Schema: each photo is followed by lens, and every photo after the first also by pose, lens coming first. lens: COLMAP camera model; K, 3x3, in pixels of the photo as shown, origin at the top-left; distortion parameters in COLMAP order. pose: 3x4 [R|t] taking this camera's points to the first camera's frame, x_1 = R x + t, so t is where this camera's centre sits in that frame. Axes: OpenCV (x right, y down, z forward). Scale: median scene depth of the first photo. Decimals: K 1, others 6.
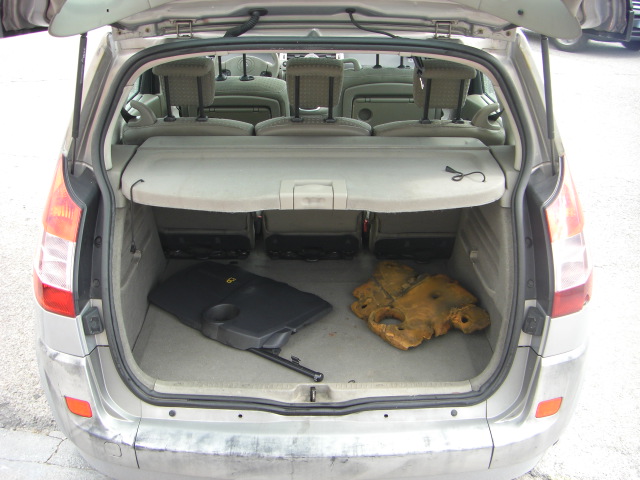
lens RADIAL K [[723.5, 0, 315.8], [0, 723.5, 240.2], [0, 0, 1]] dist [-0.150134, 0.000000]
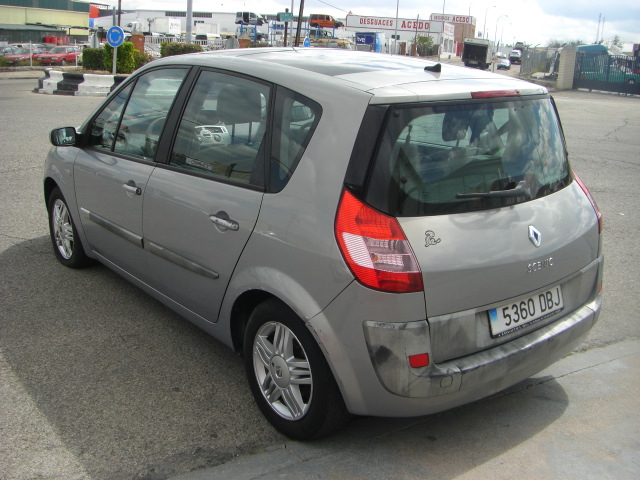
lens RADIAL K [[723.5, 0, 317.6], [0, 723.5, 238.5], [0, 0, 1]] dist [-0.150134, 0.000000]
pose [[0.781355, -0.171705, 0.600001, -1.306350], [0.244595, 0.968746, -0.041295, 0.016241], [-0.574158, 0.179024, 0.798932, -0.044744]]
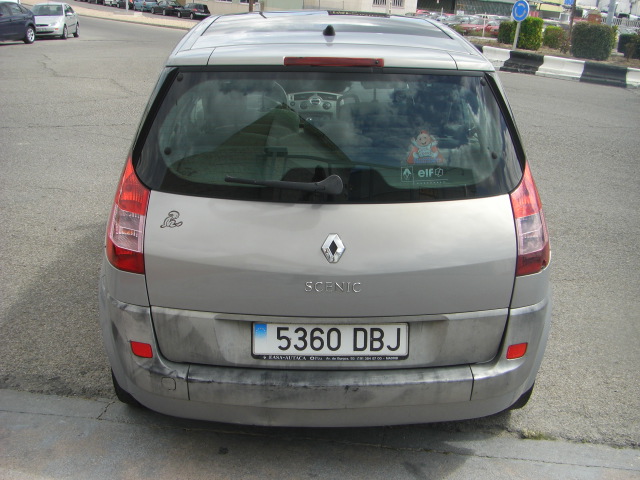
lens RADIAL K [[723.5, 0, 315.8], [0, 723.5, 240.1], [0, 0, 1]] dist [-0.150134, 0.000000]
pose [[0.999829, 0.006318, 0.017363, -0.053010], [-0.004778, 0.996167, -0.087339, 0.154868], [-0.017849, 0.087241, 0.996027, -0.281655]]
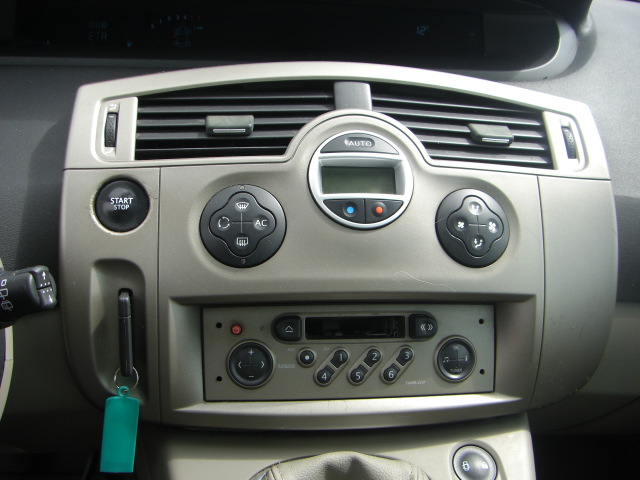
lens RADIAL K [[723.5, 0, 318.2], [0, 723.5, 239.1], [0, 0, 1]] dist [-0.150134, 0.000000]
pose [[0.990681, 0.005010, 0.136109, -0.060921], [-0.007311, 0.999839, 0.016414, -0.525876], [-0.136005, -0.017256, 0.990558, 1.927812]]
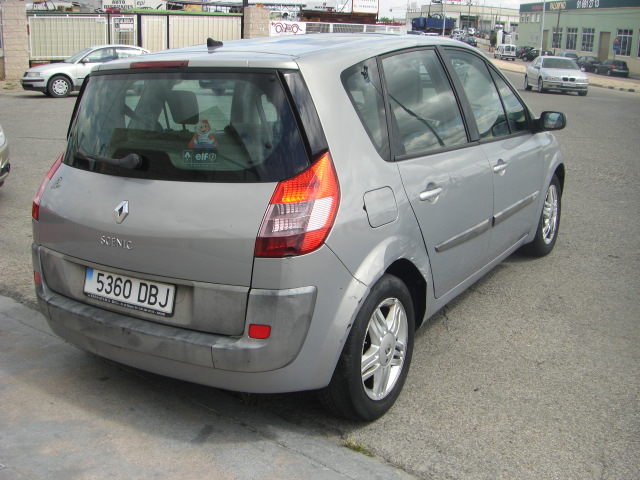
lens RADIAL K [[723.5, 0, 322.0], [0, 723.5, 235.3], [0, 0, 1]] dist [-0.150134, 0.000000]
pose [[0.845100, 0.115940, -0.521884, 1.124623], [-0.200665, 0.973617, -0.108646, 0.187966], [0.495519, 0.196540, 0.846069, -0.111903]]
